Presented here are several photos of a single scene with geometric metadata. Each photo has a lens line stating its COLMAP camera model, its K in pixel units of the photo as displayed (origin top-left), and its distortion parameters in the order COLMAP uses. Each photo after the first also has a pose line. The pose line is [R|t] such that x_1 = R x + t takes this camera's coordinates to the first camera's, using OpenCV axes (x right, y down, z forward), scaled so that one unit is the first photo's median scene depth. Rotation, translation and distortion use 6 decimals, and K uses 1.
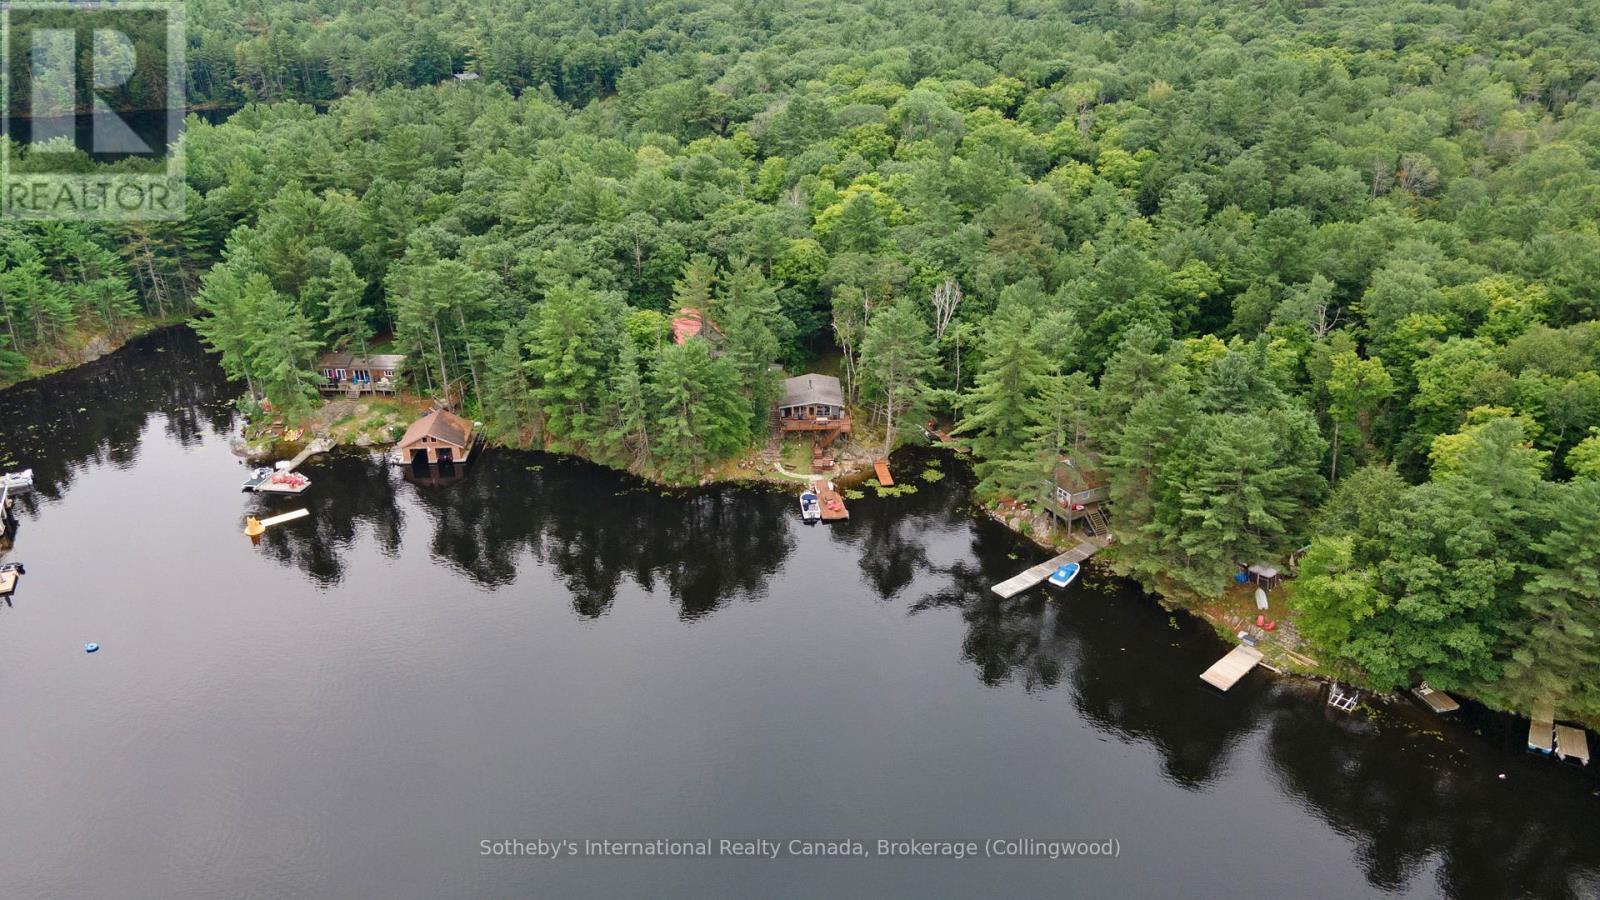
lens RADIAL K [[1145.5, 0, 779.0], [0, 1145.5, 469.3], [0, 0, 1]] dist [0.022511, 0.000269]
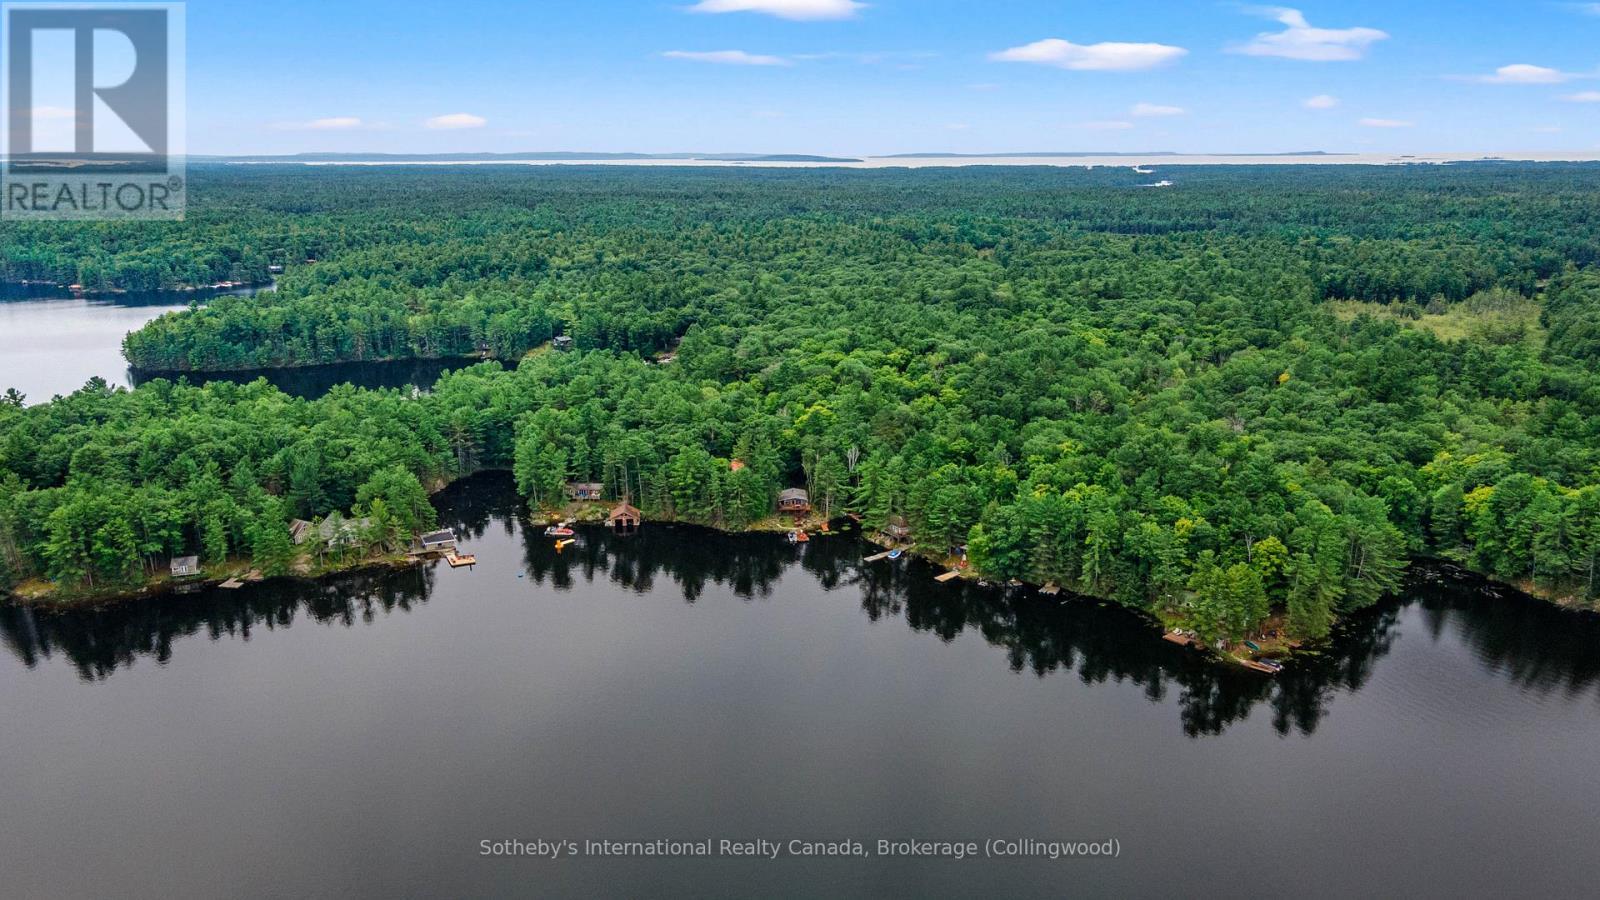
lens RADIAL K [[1145.5, 0, 779.0], [0, 1145.5, 469.3], [0, 0, 1]] dist [0.022511, 0.000269]
pose [[0.999899, -0.001257, 0.014164, -0.027568], [0.003951, 0.981414, -0.191864, 0.280894], [-0.013659, 0.191900, 0.981319, -1.083210]]
